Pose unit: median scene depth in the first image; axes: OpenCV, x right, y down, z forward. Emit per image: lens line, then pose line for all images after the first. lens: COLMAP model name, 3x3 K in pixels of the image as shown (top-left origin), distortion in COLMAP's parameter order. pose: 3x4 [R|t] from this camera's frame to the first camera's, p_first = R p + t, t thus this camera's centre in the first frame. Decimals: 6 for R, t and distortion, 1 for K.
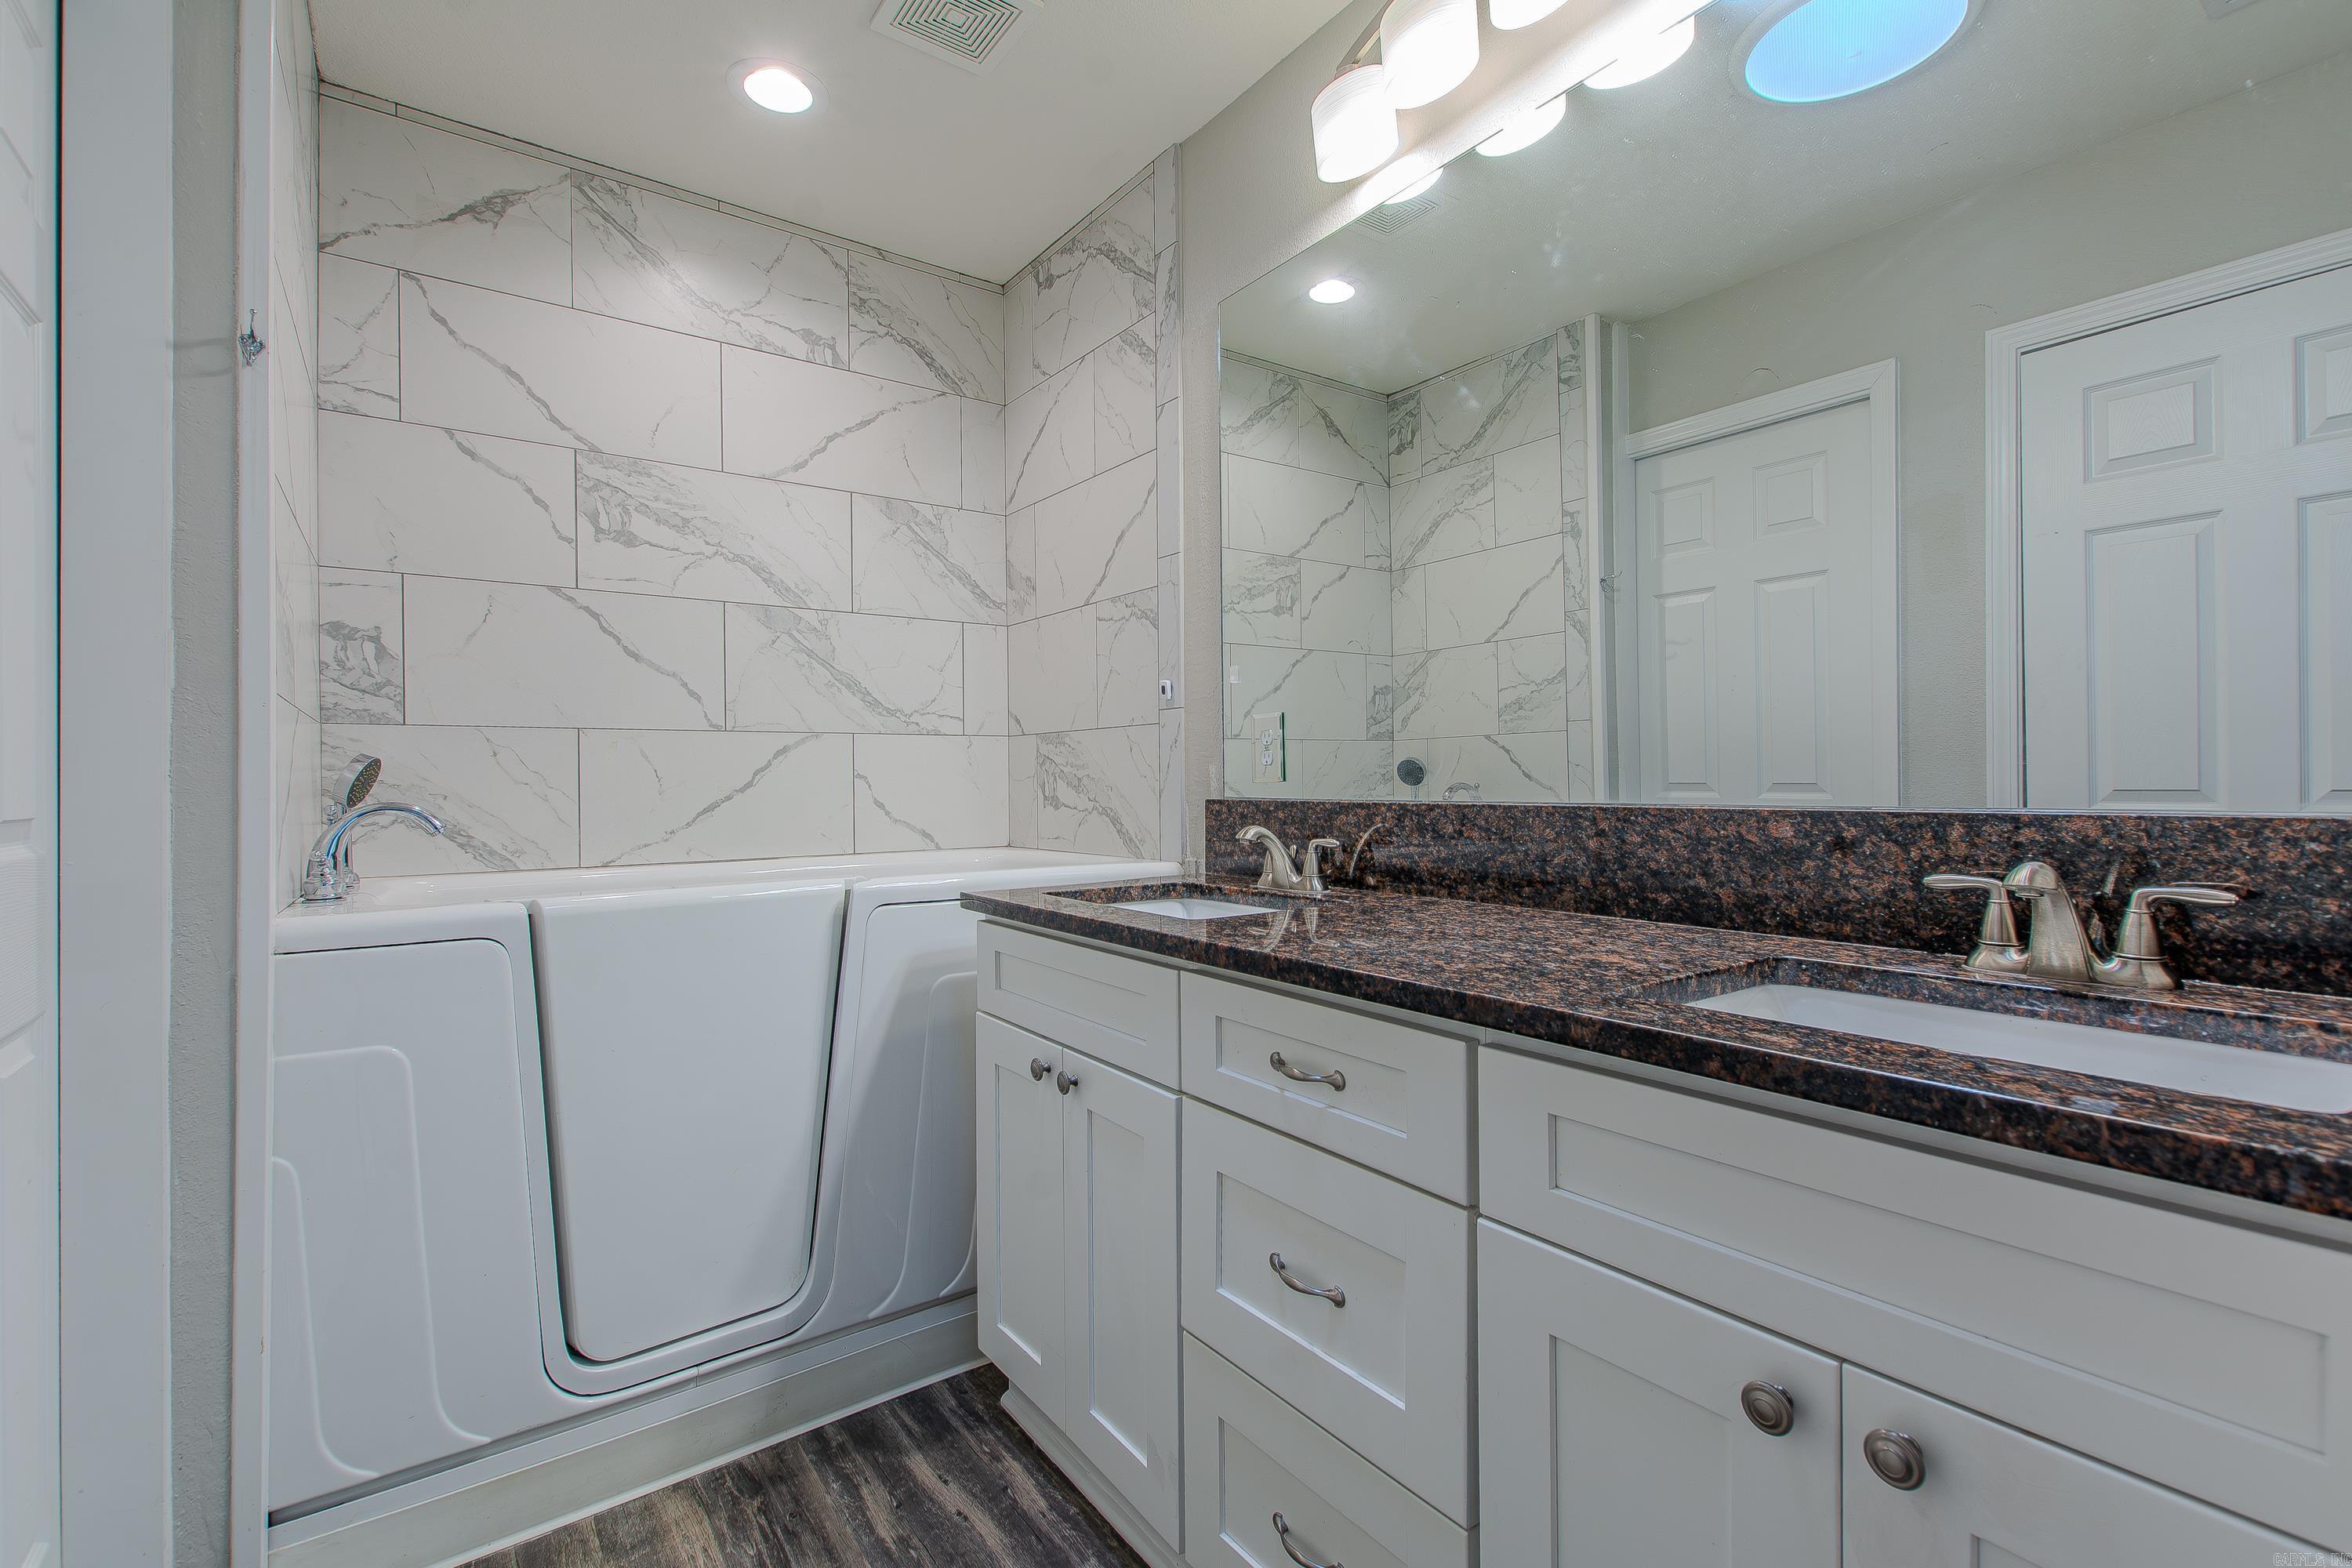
lens RADIAL K [[1015.4, 0, 1192.2], [0, 1015.4, 779.2], [0, 0, 1]] dist [0.007697, -0.004008]
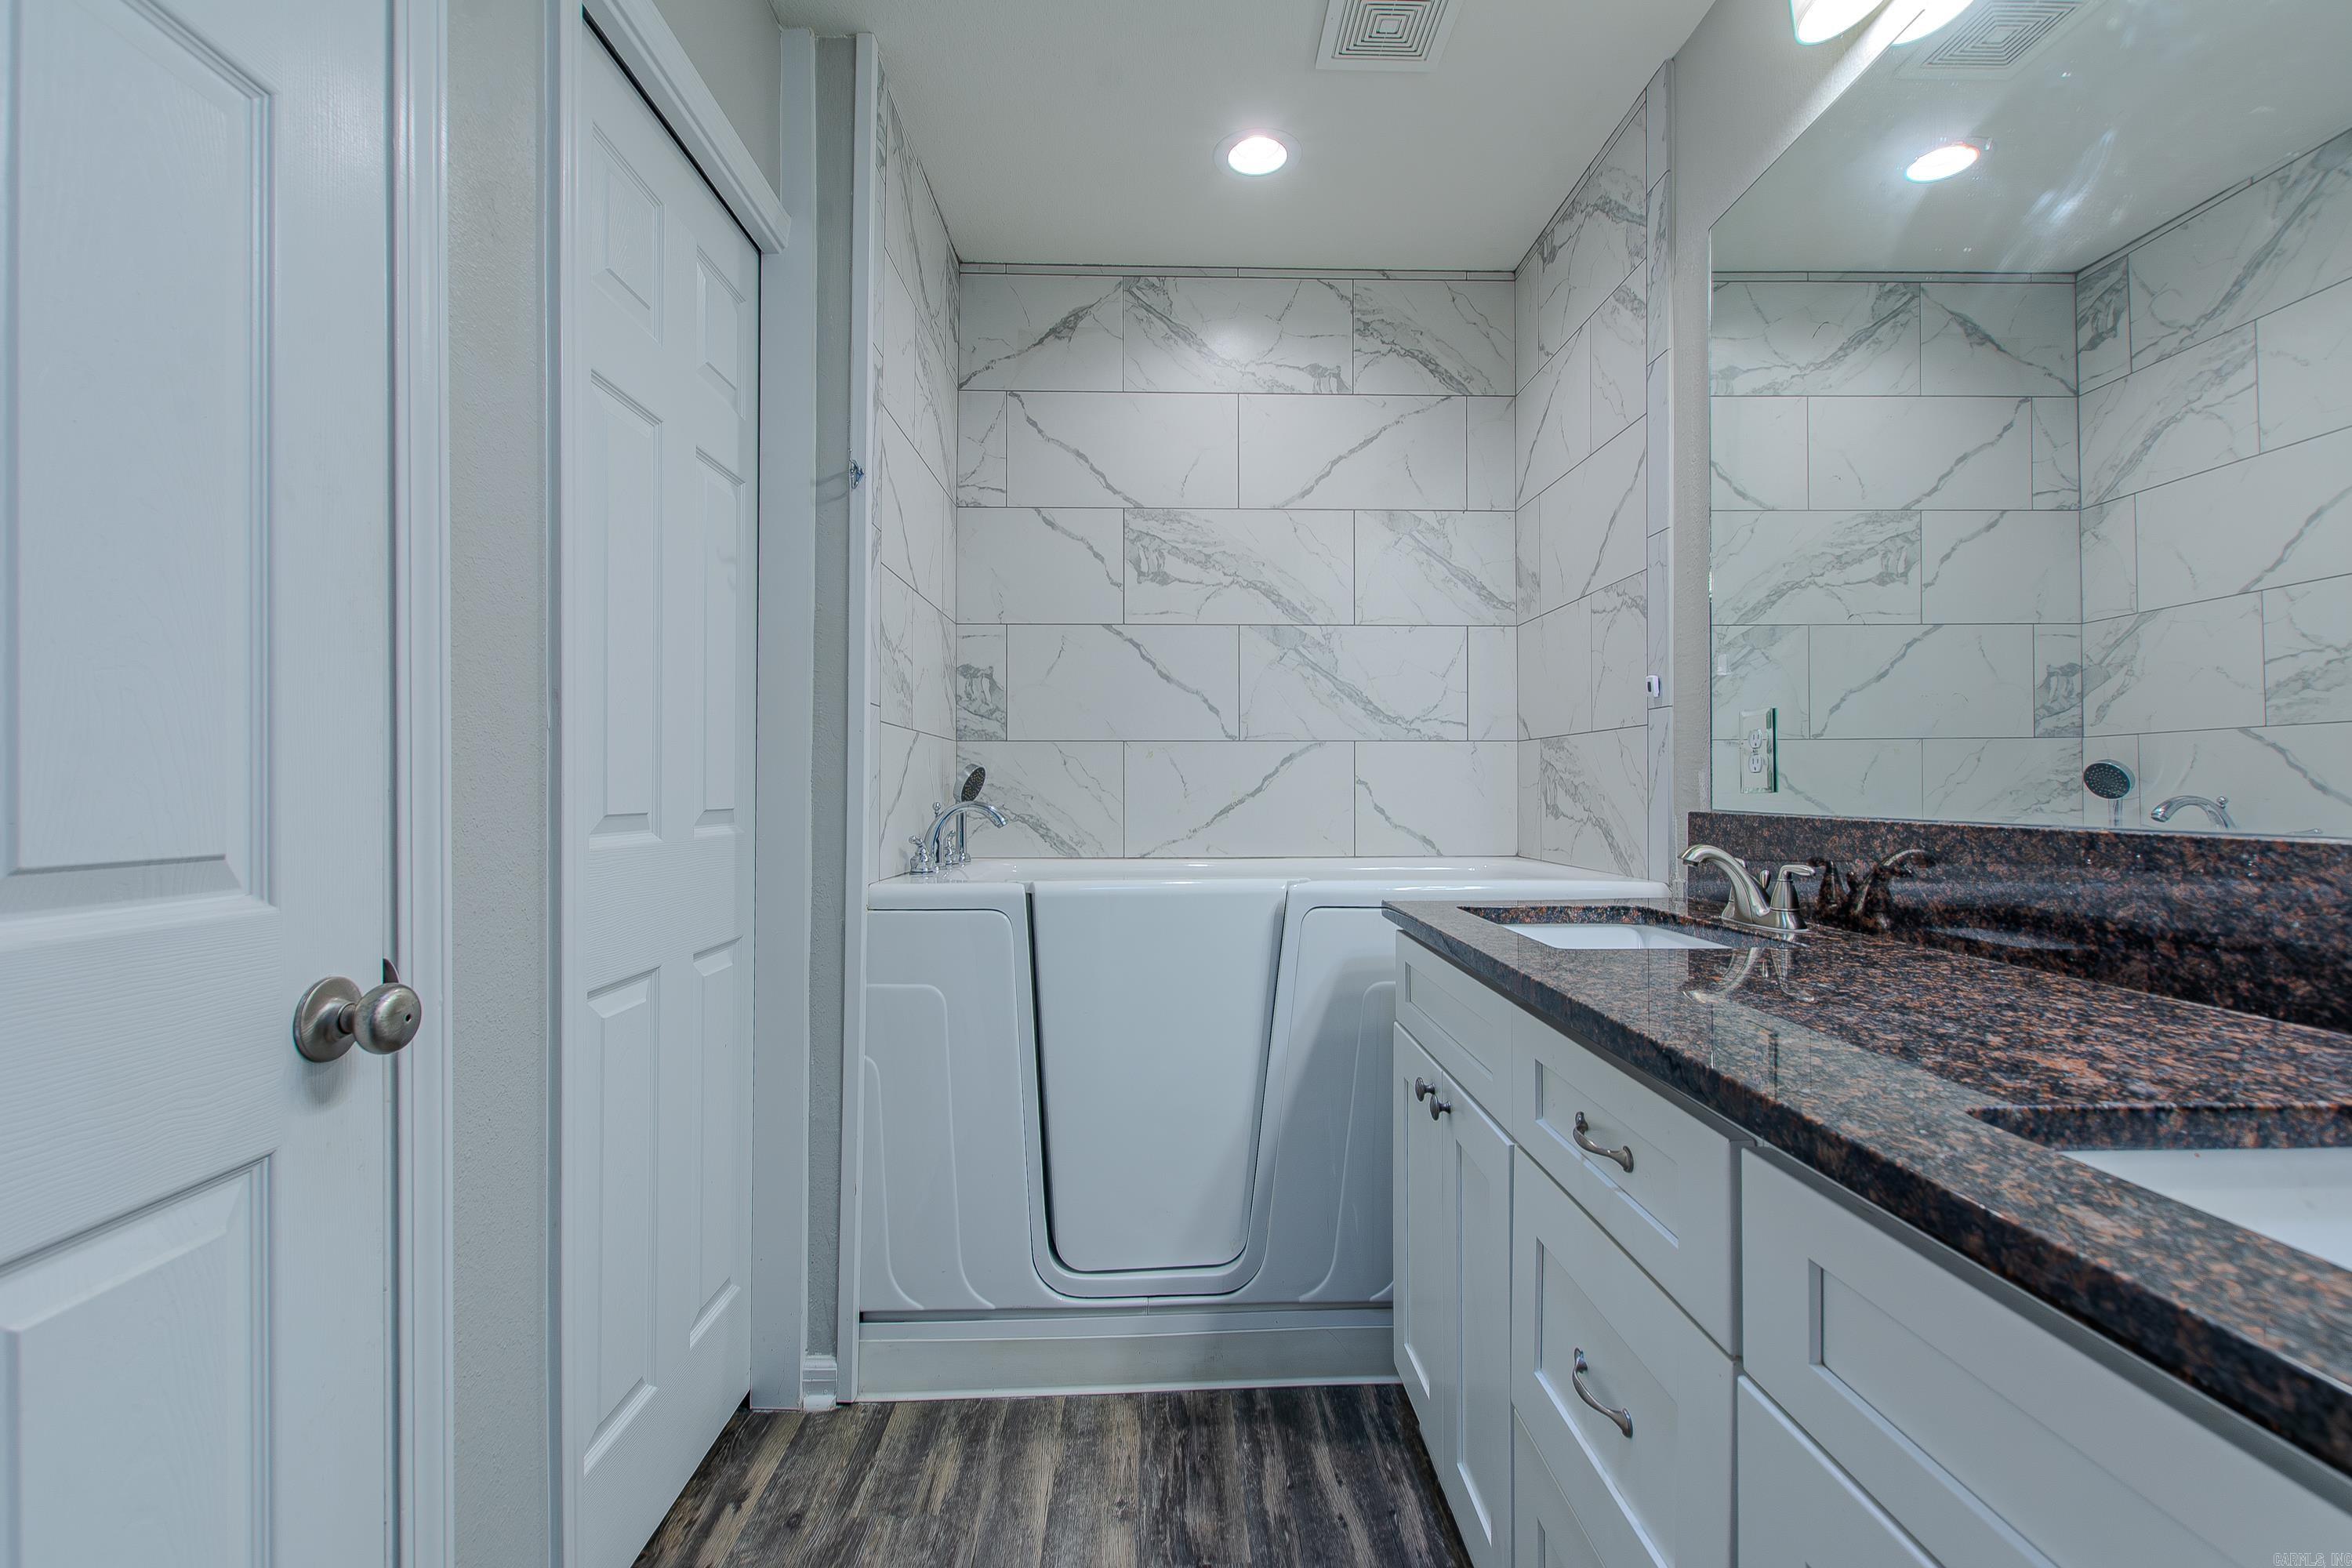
lens RADIAL K [[1015.4, 0, 1200.6], [0, 1015.4, 779.4], [0, 0, 1]] dist [0.007697, -0.004008]
pose [[0.833958, 0.004320, -0.551812, 0.152038], [-0.006615, 0.999976, -0.002169, -0.003291], [0.551789, 0.005459, 0.833966, 0.059786]]
